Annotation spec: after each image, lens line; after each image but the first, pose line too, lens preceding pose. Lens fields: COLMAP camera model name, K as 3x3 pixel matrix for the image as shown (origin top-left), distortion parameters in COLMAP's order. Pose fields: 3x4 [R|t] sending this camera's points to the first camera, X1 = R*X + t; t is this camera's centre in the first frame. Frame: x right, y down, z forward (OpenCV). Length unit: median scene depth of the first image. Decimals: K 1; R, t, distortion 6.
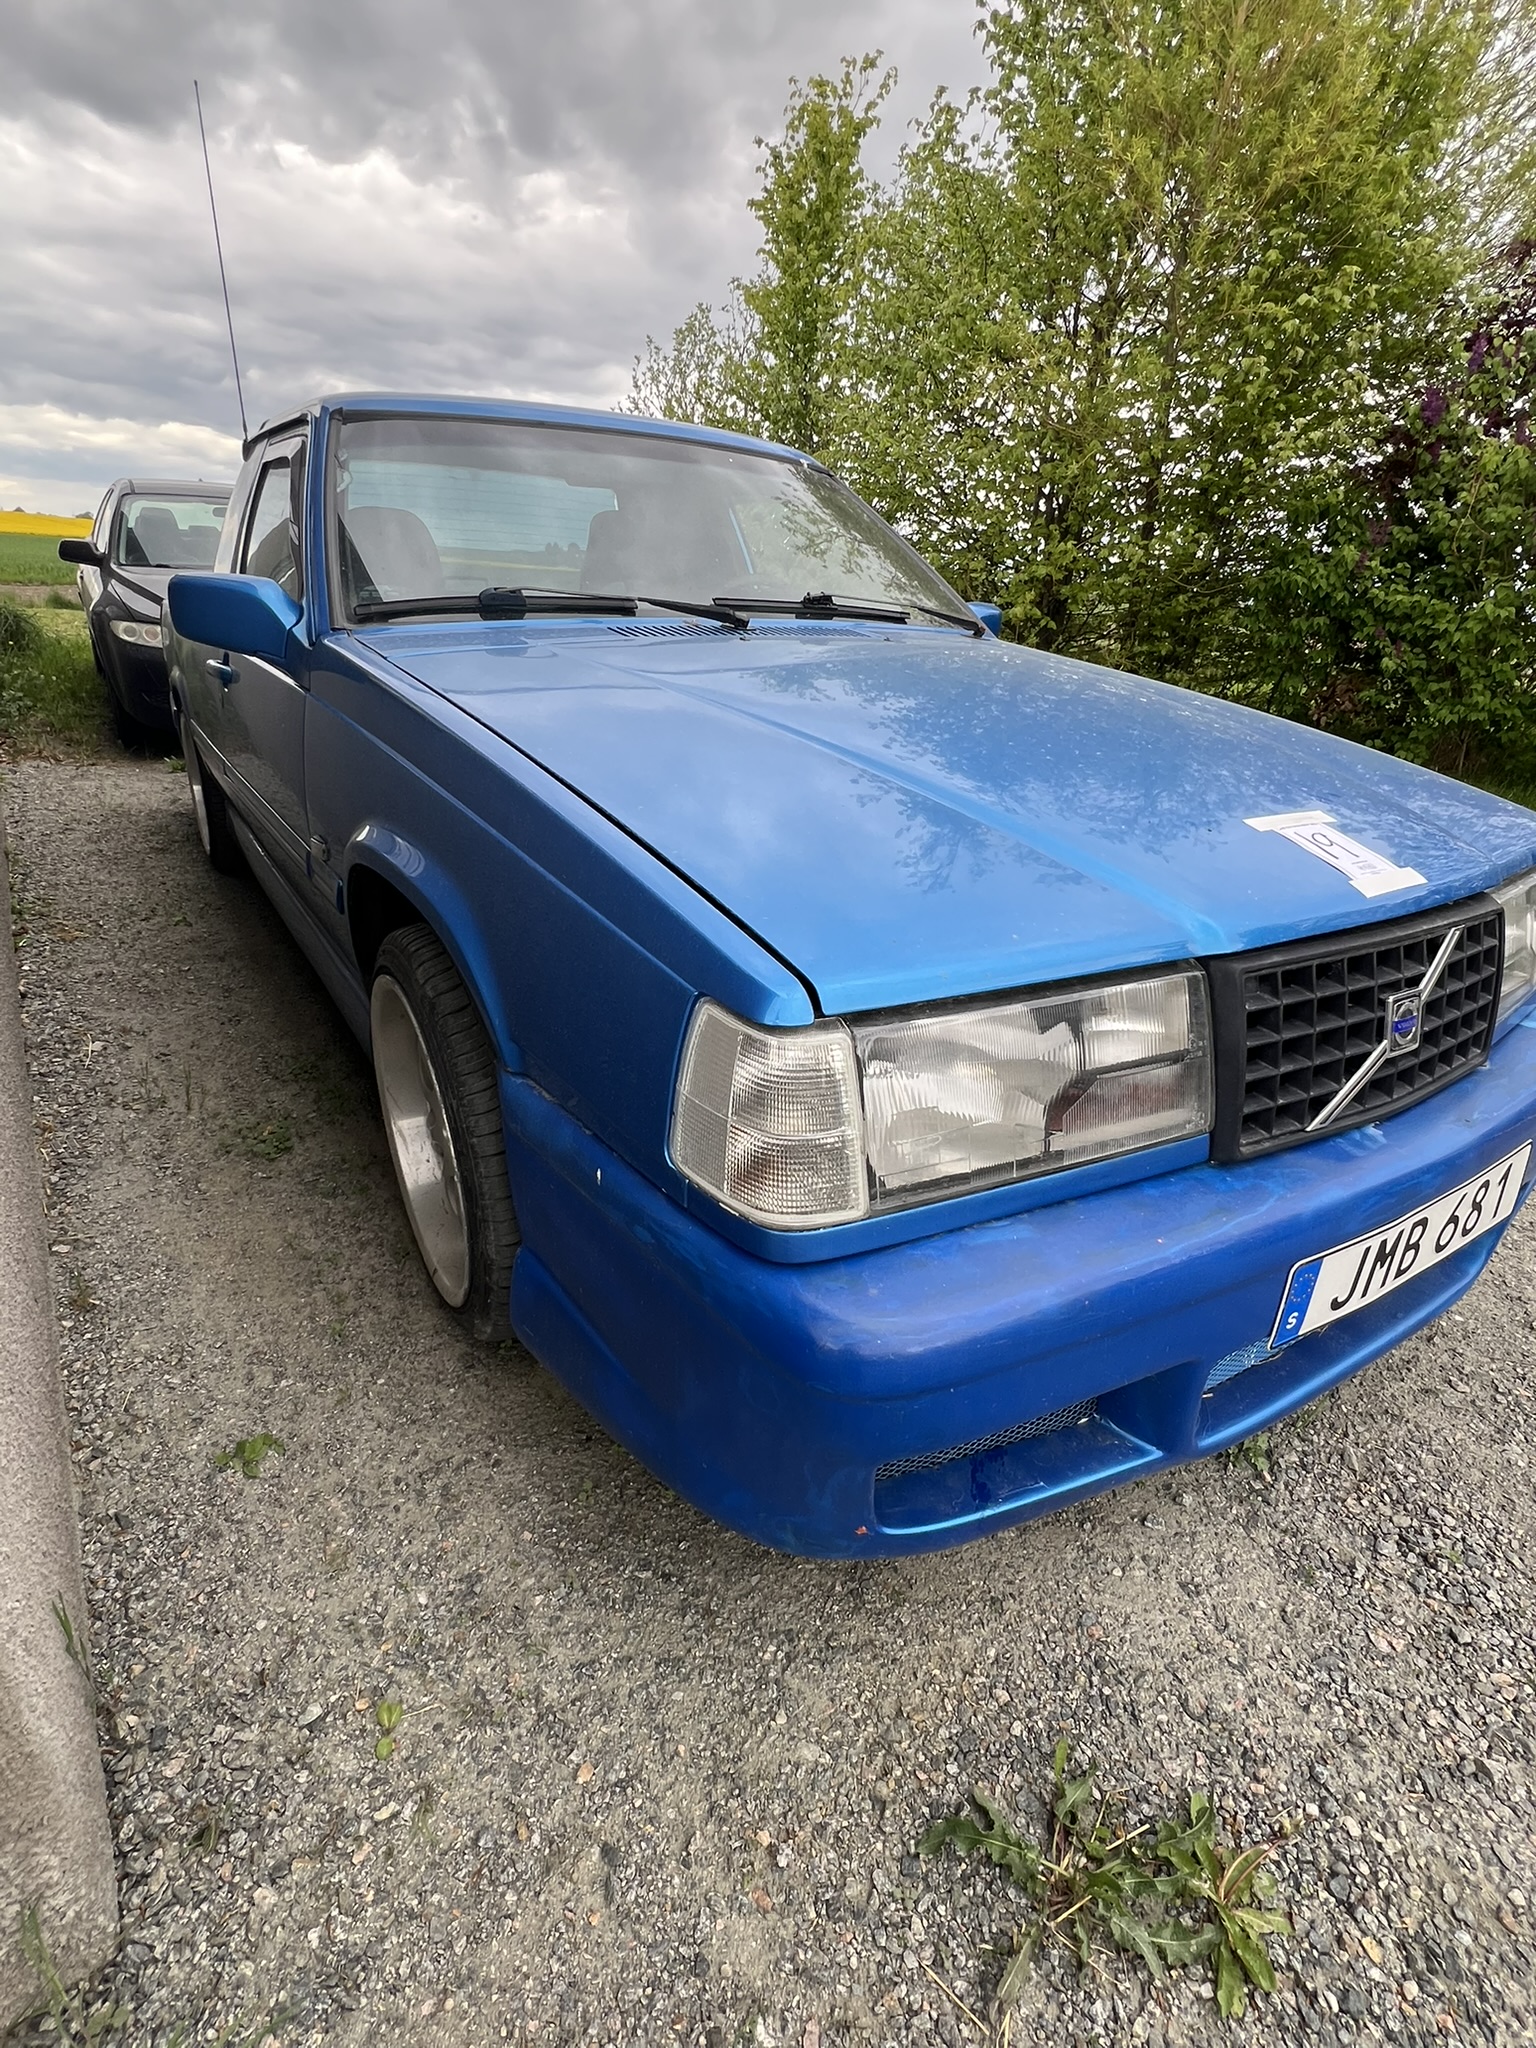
lens RADIAL K [[1010.0, 0, 775.7], [0, 1010.0, 1019.8], [0, 0, 1]] dist [0.001005, 0.000126]
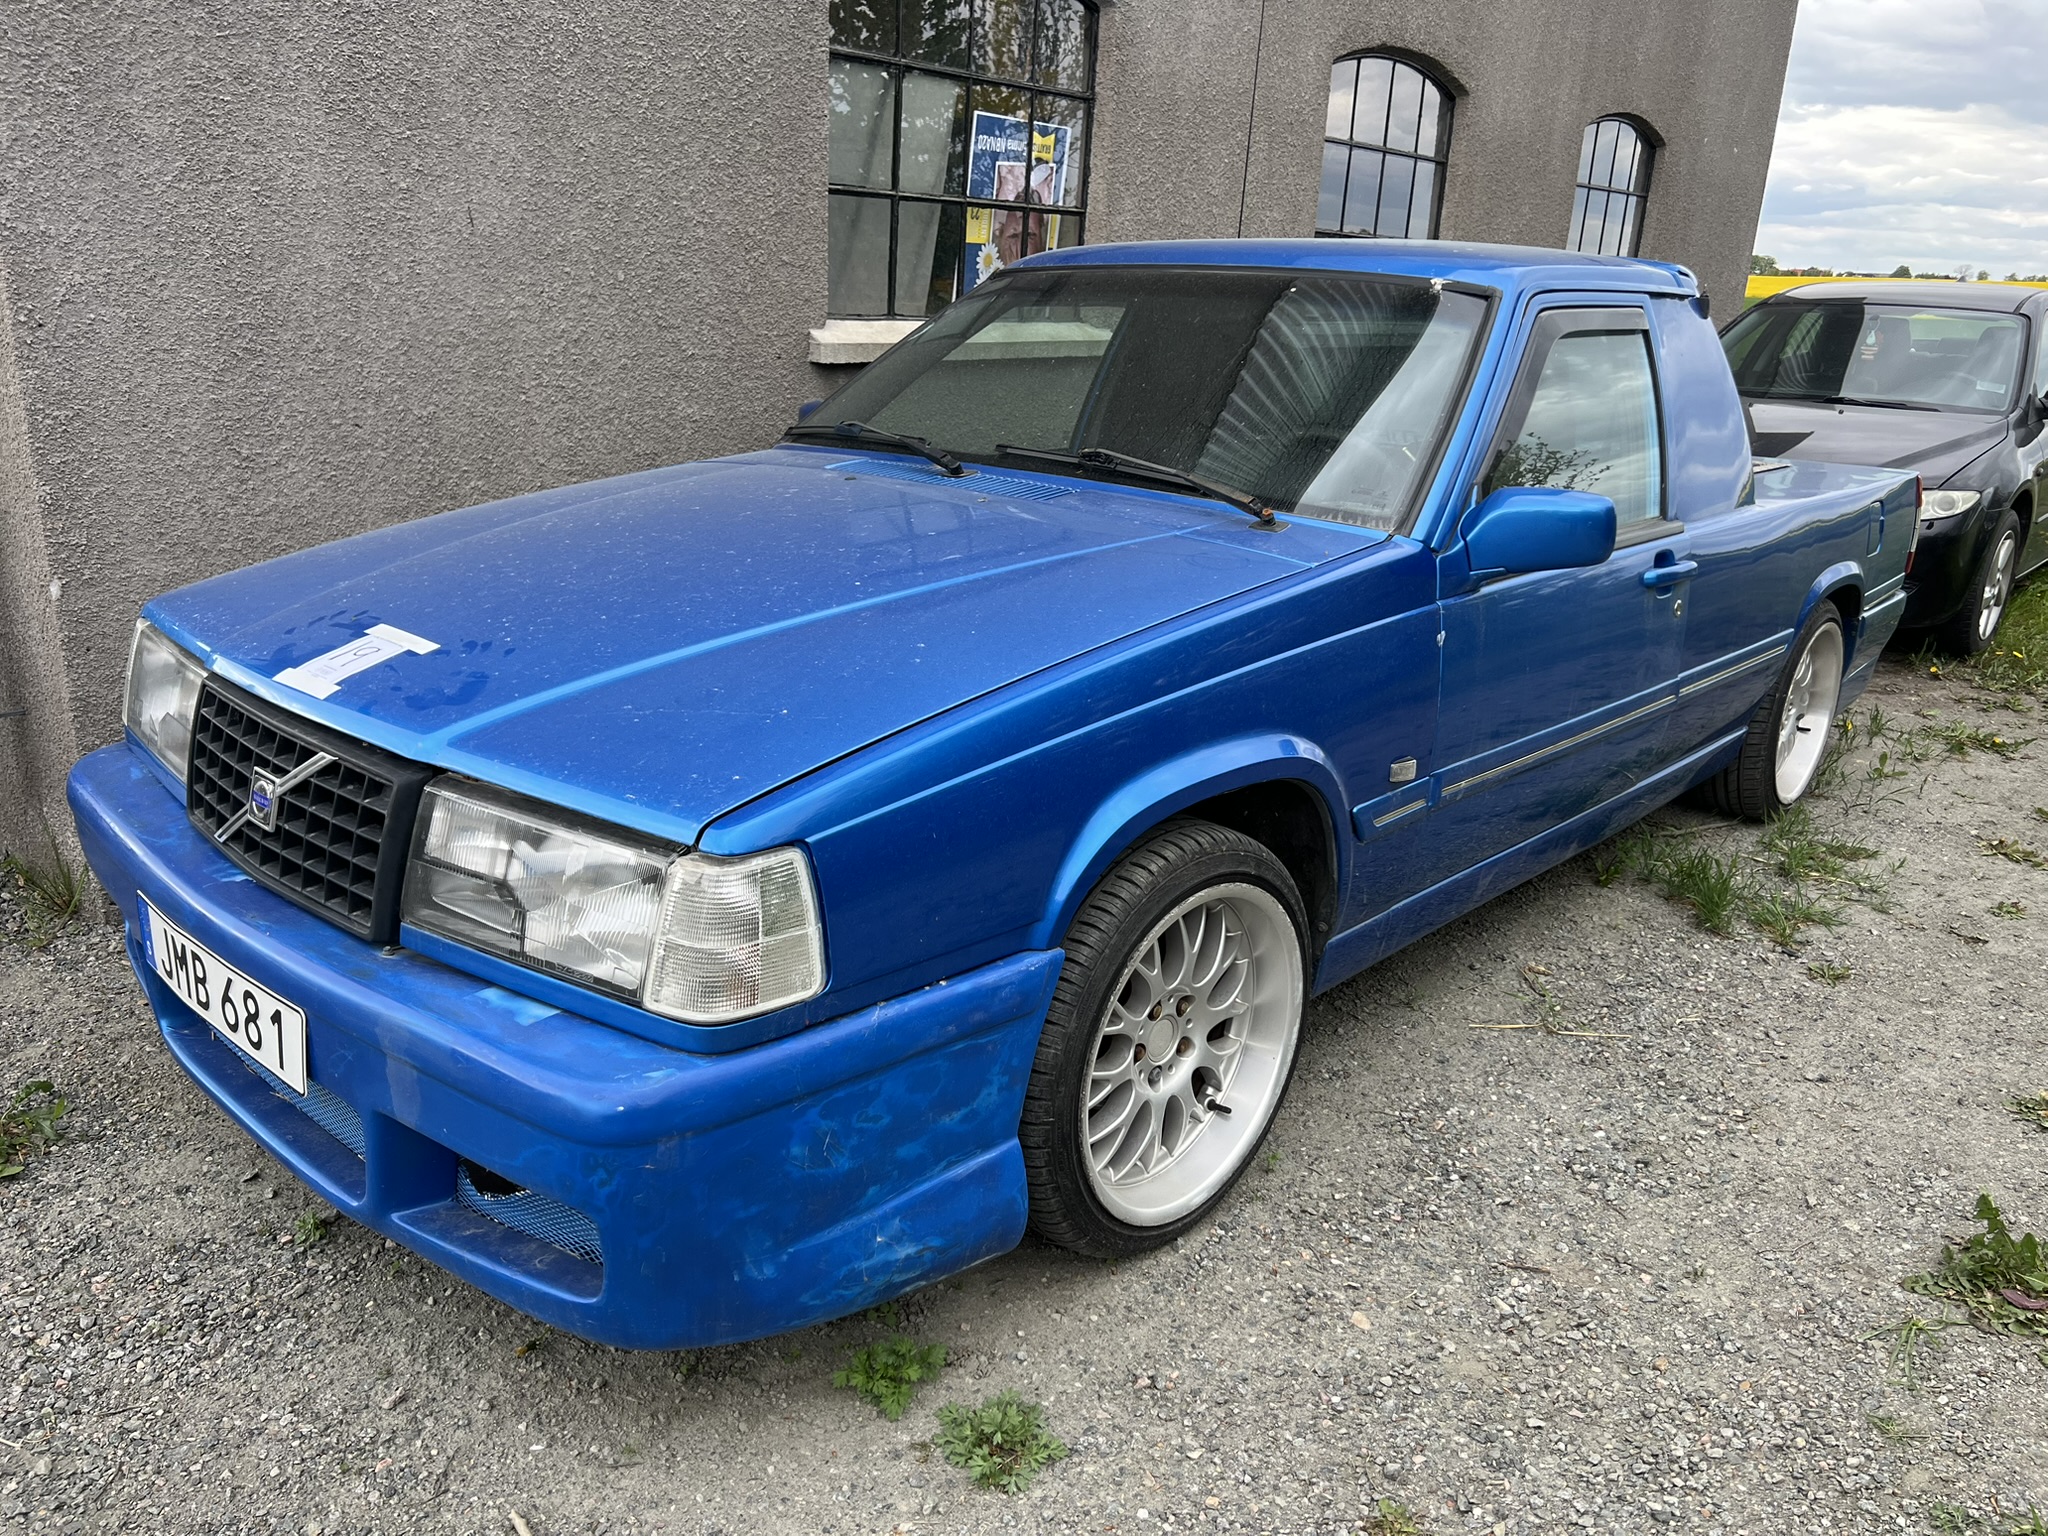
lens RADIAL K [[1550.1, 0, 1043.4], [0, 1550.1, 779.5], [0, 0, 1]] dist [0.044386, -0.052358]
pose [[0.258722, 0.251722, -0.932576, 2.663425], [-0.412611, 0.901737, 0.128928, -0.650586], [0.873393, 0.351434, 0.337163, 1.250322]]
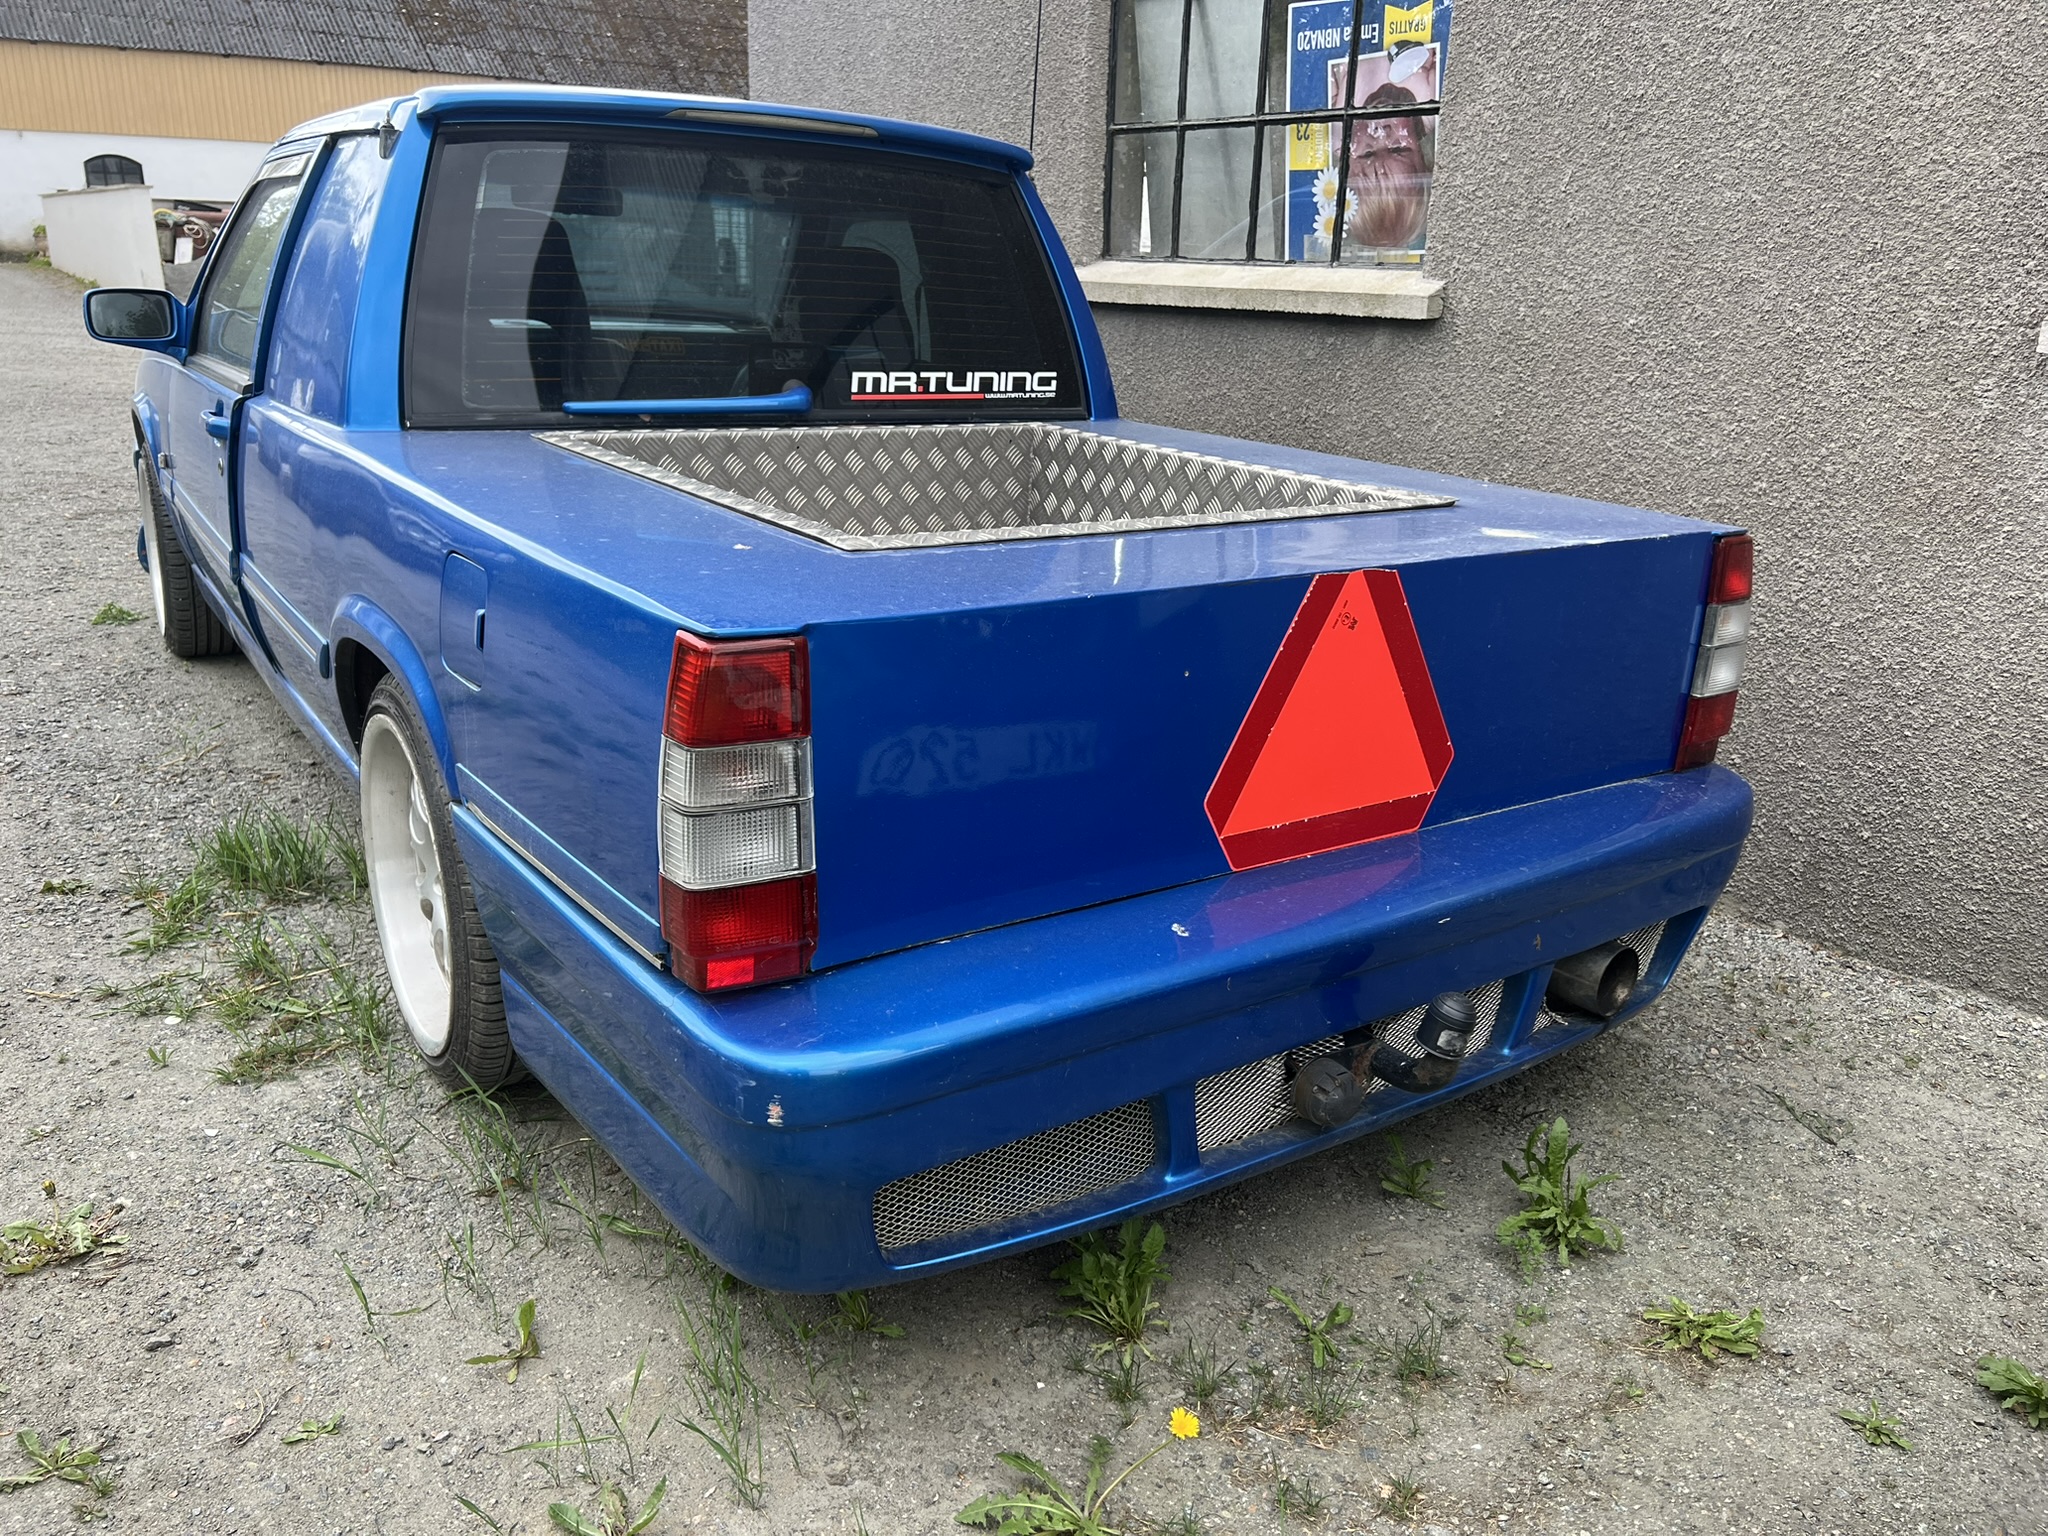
lens RADIAL K [[1550.1, 0, 1014.9], [0, 1550.1, 780.4], [0, 0, 1]] dist [0.044386, -0.052358]
pose [[-0.995181, -0.091962, -0.034026, -1.344564], [-0.090995, 0.736850, 0.669905, -2.711608], [-0.036533, 0.669773, -0.741667, 5.715224]]
